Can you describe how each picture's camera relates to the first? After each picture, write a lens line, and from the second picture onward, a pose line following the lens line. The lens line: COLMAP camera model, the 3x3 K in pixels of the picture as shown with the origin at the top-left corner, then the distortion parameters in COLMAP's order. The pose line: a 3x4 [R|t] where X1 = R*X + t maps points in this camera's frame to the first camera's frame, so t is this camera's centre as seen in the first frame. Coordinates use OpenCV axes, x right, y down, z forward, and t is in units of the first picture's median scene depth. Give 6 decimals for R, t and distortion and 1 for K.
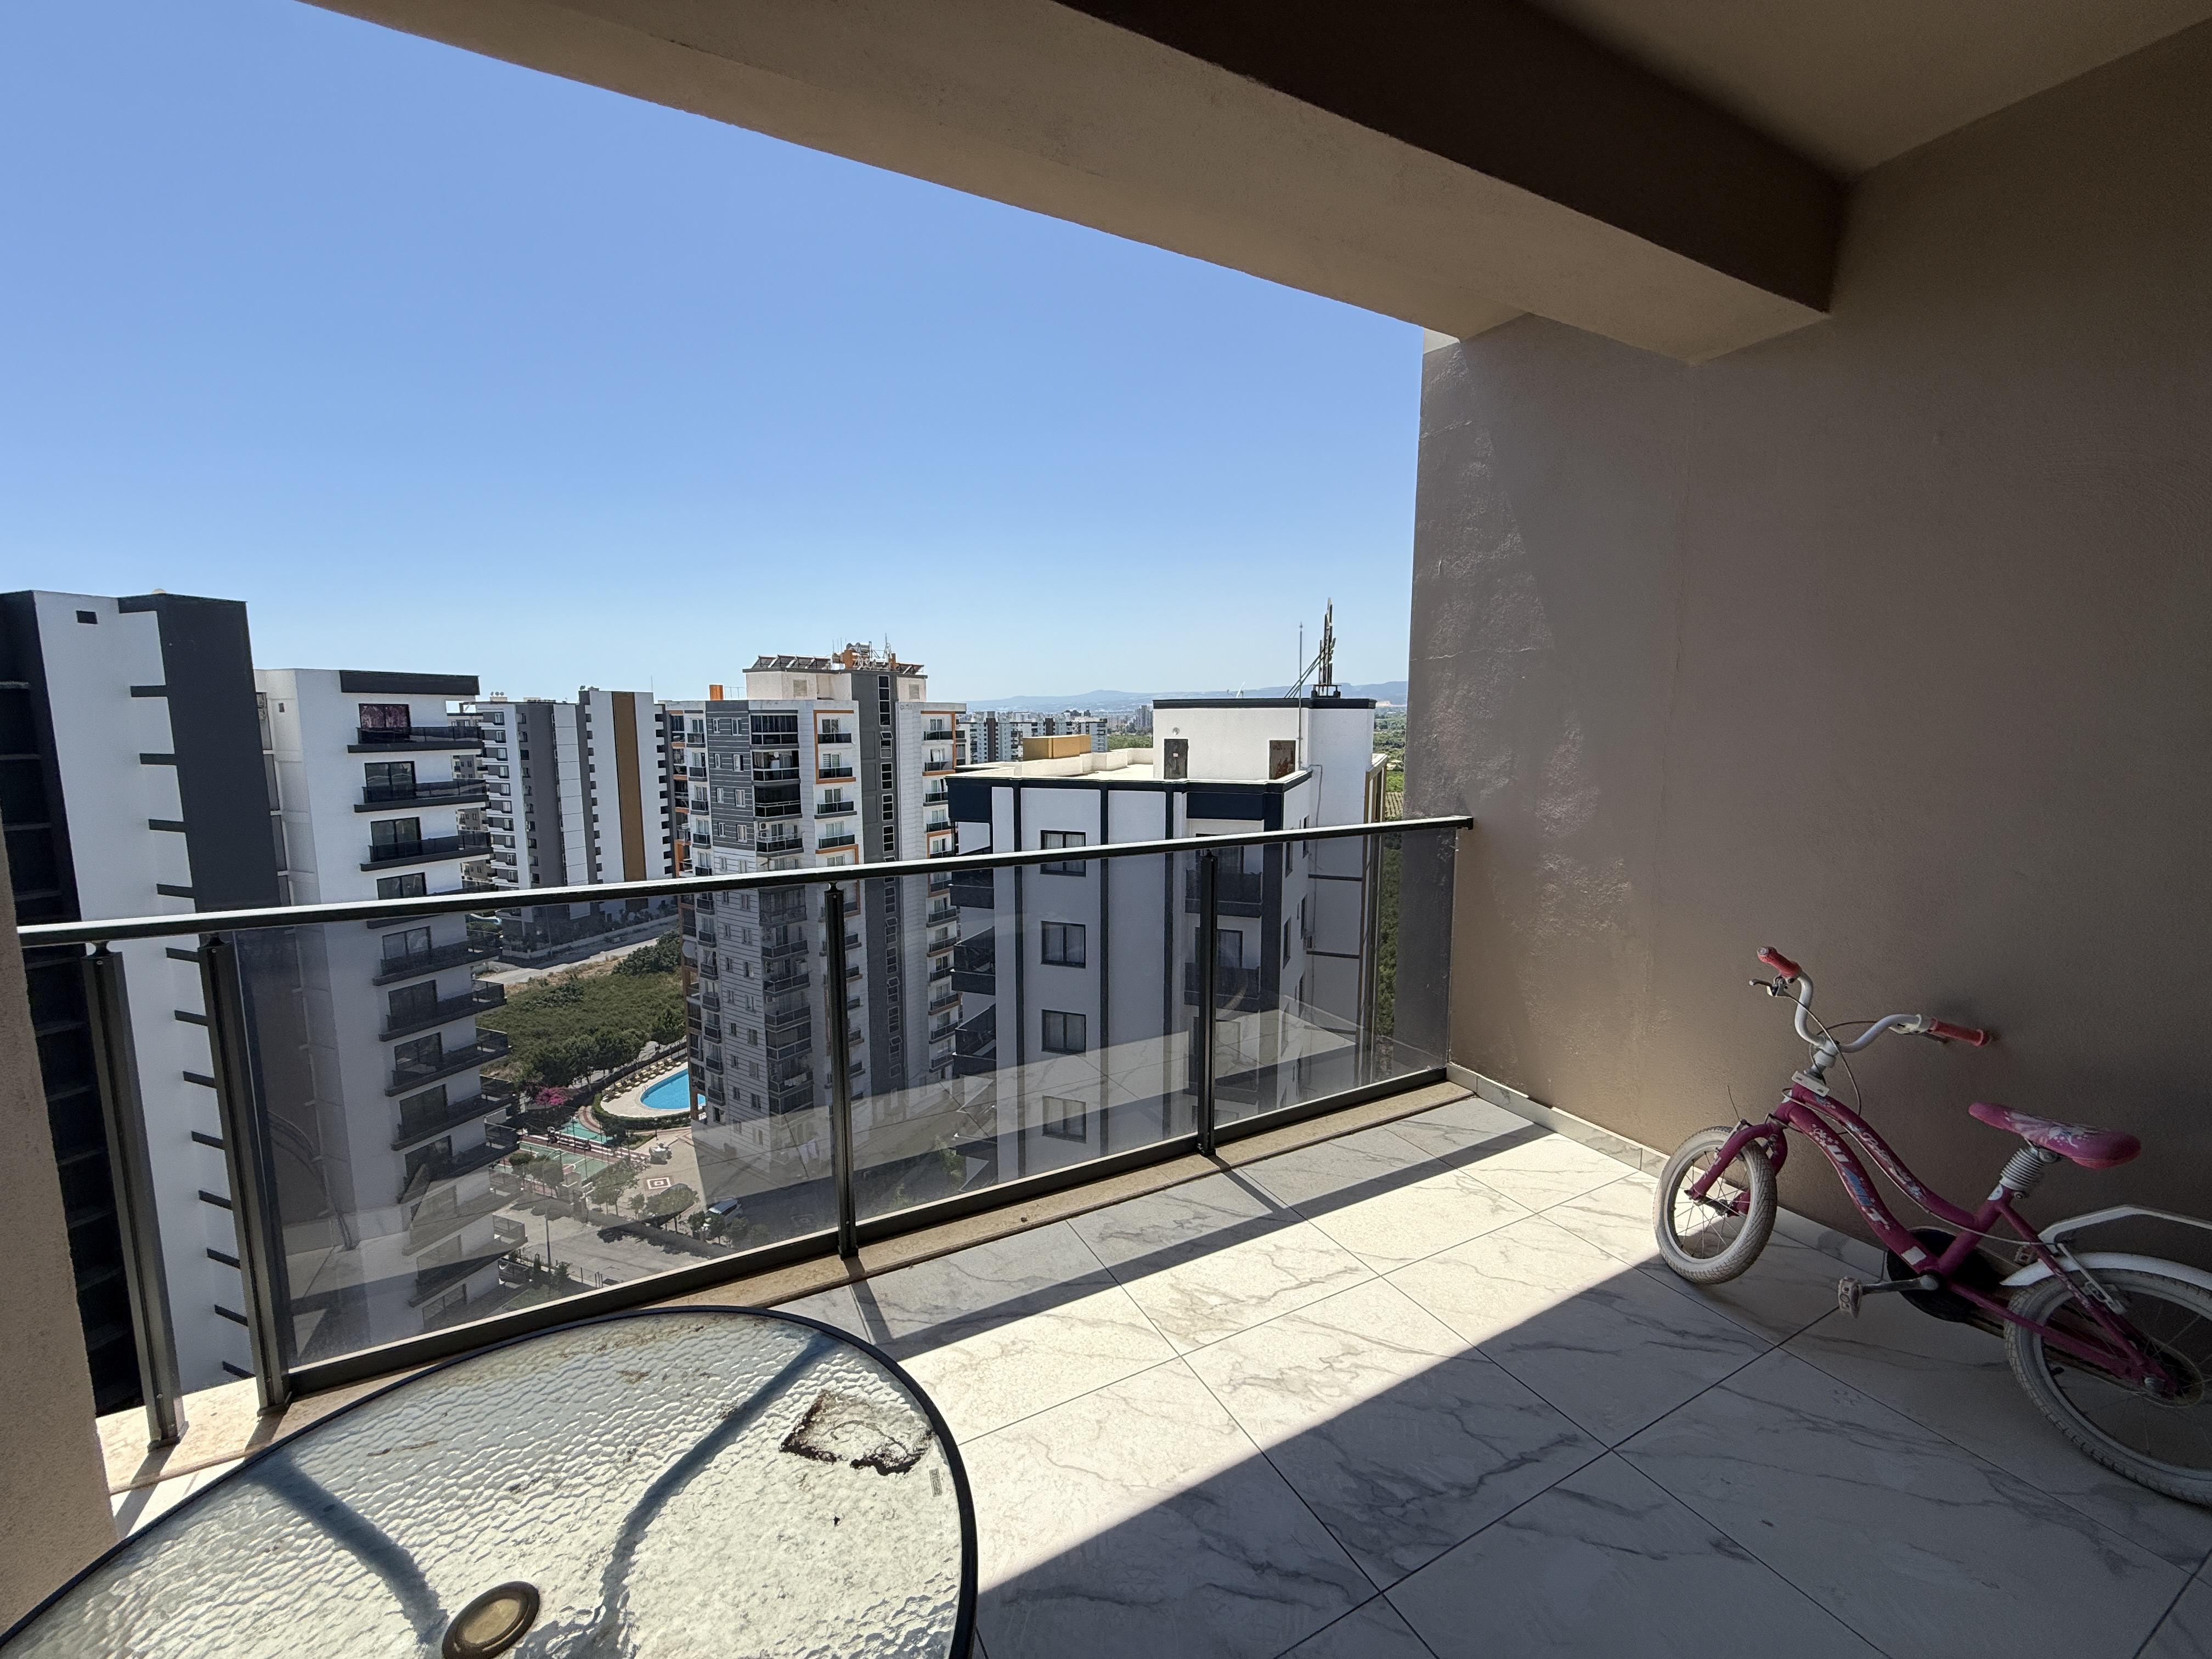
lens RADIAL K [[880.1, 0, 1107.8], [0, 880.1, 825.2], [0, 0, 1]] dist [-0.001217, 0.000426]
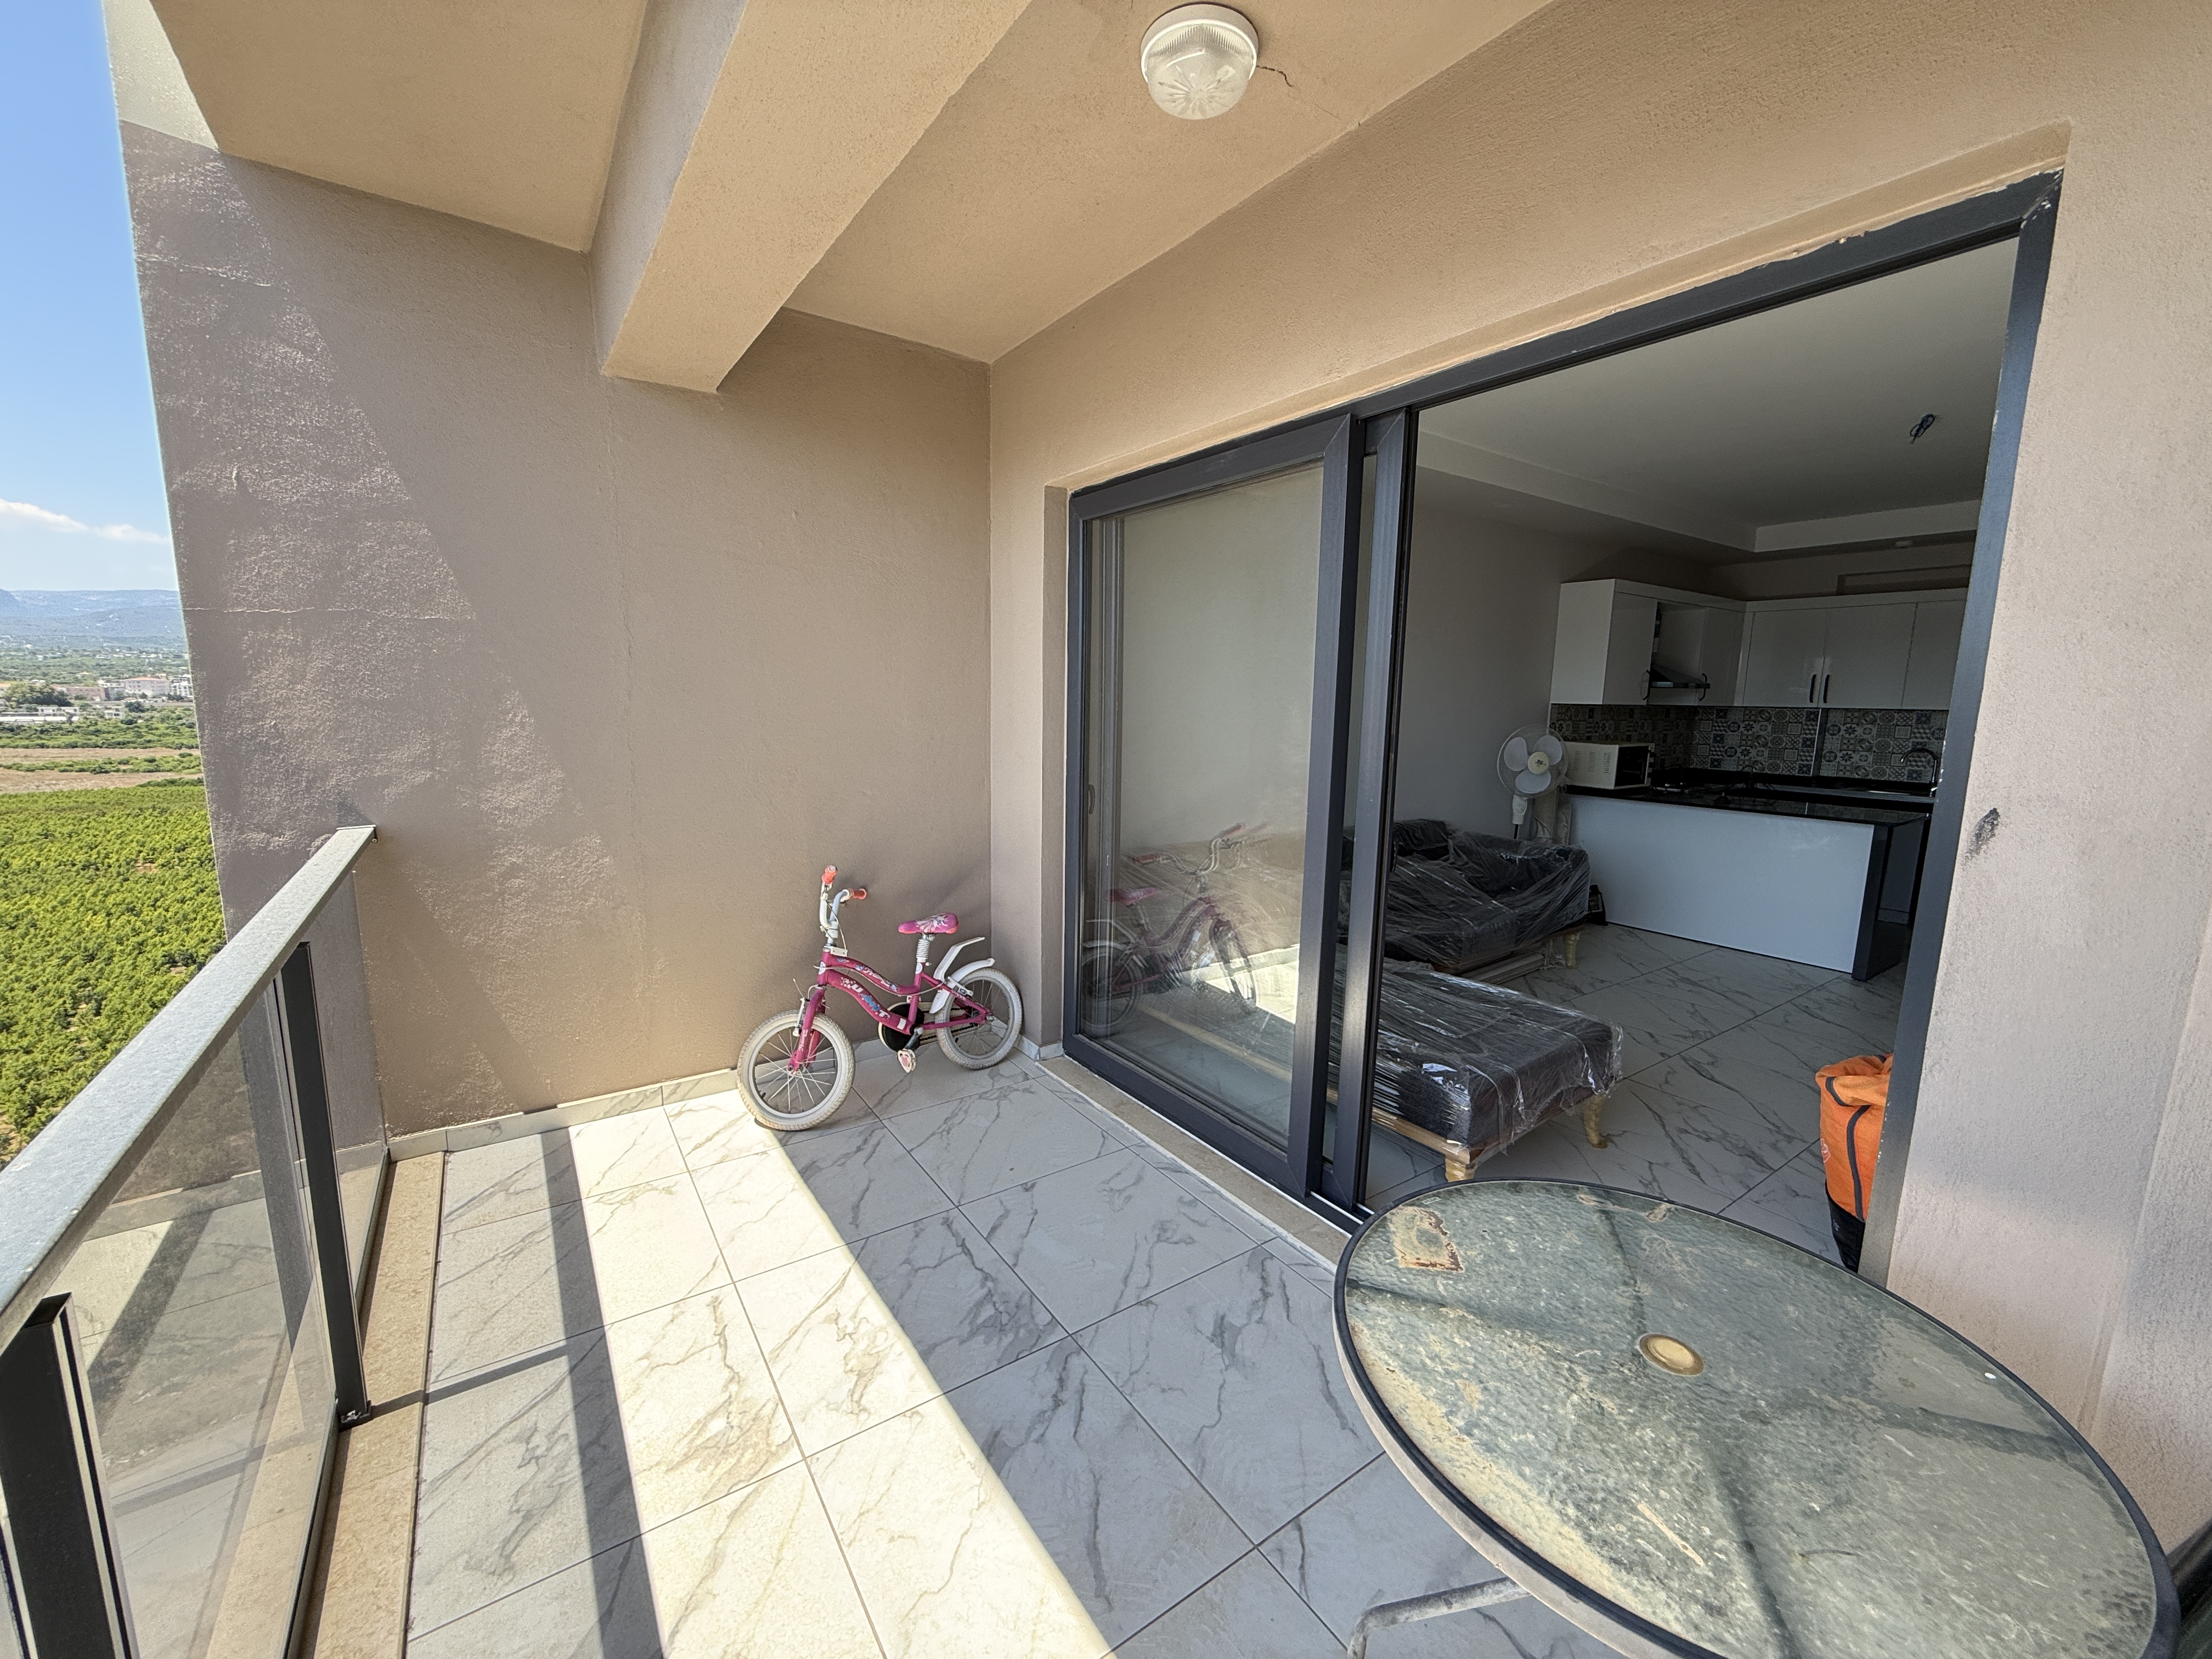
lens RADIAL K [[880.1, 0, 1091.7], [0, 880.1, 828.9], [0, 0, 1]] dist [-0.001217, 0.000426]
pose [[-0.106696, -0.155709, 0.982024, -0.621058], [0.105156, 0.980355, 0.166870, -0.102020], [-0.988715, 0.121070, -0.088226, 0.646490]]
